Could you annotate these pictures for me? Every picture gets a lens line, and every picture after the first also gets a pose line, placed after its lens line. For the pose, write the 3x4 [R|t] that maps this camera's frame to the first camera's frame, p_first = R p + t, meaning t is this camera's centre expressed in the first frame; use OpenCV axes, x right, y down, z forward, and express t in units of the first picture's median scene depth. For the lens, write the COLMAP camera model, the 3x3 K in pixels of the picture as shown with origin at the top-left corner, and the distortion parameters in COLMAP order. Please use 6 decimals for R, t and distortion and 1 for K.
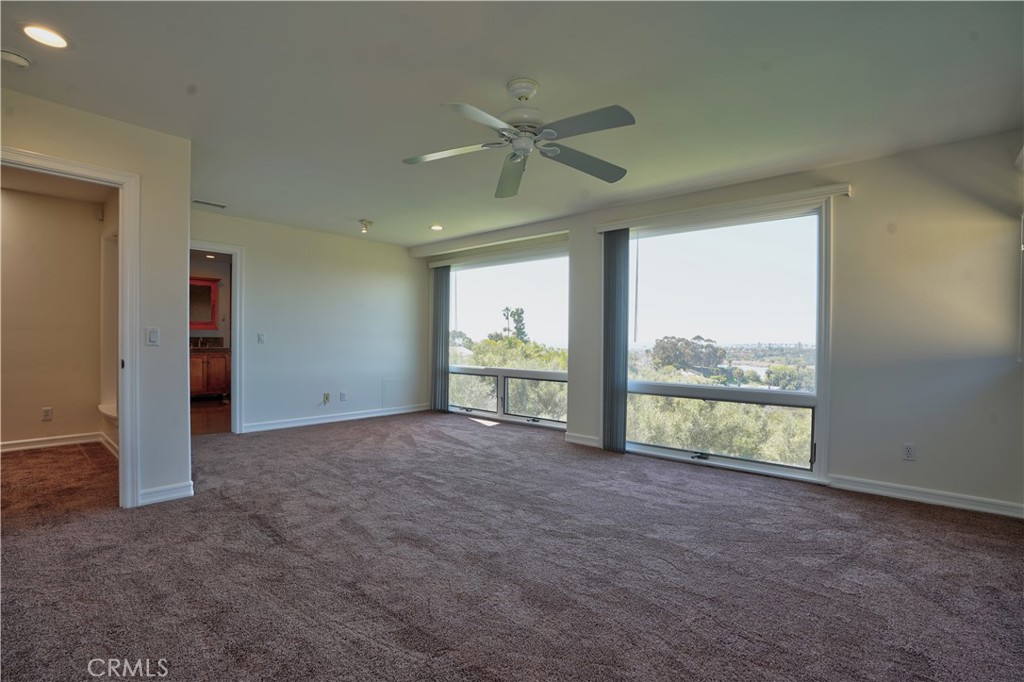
lens RADIAL K [[475.0, 0, 514.8], [0, 475.0, 340.2], [0, 0, 1]] dist [-0.041443, 0.008863]
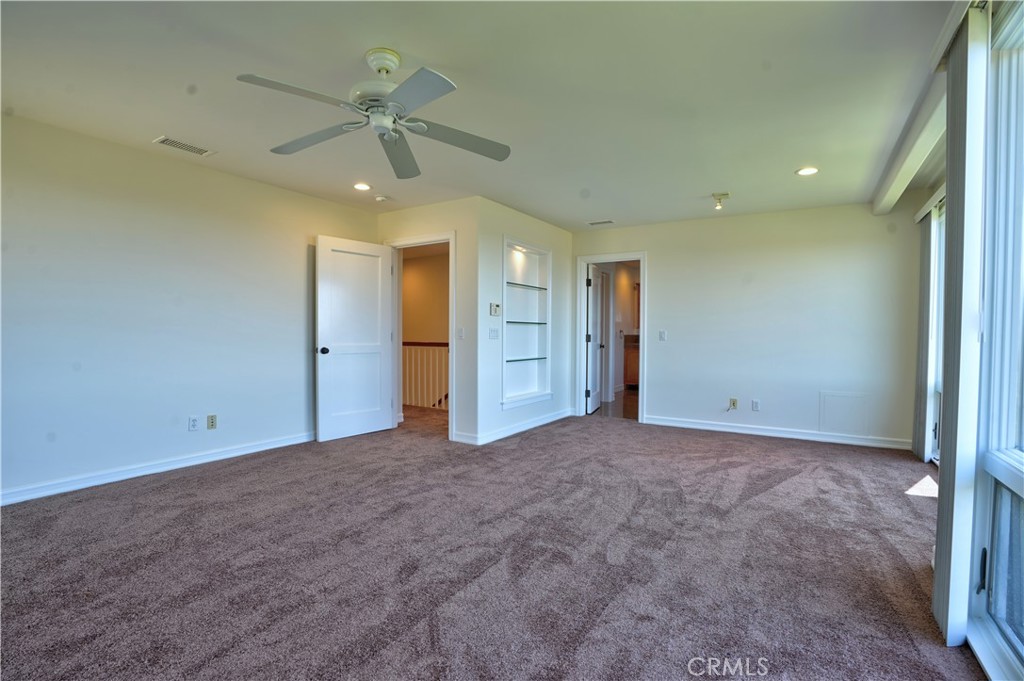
lens RADIAL K [[475.0, 0, 511.5], [0, 475.0, 341.1], [0, 0, 1]] dist [-0.041443, 0.008863]
pose [[0.151169, 0.005198, -0.988494, 0.643532], [-0.005411, 0.999976, 0.004431, 0.005810], [0.988493, 0.004679, 0.151193, 0.742465]]
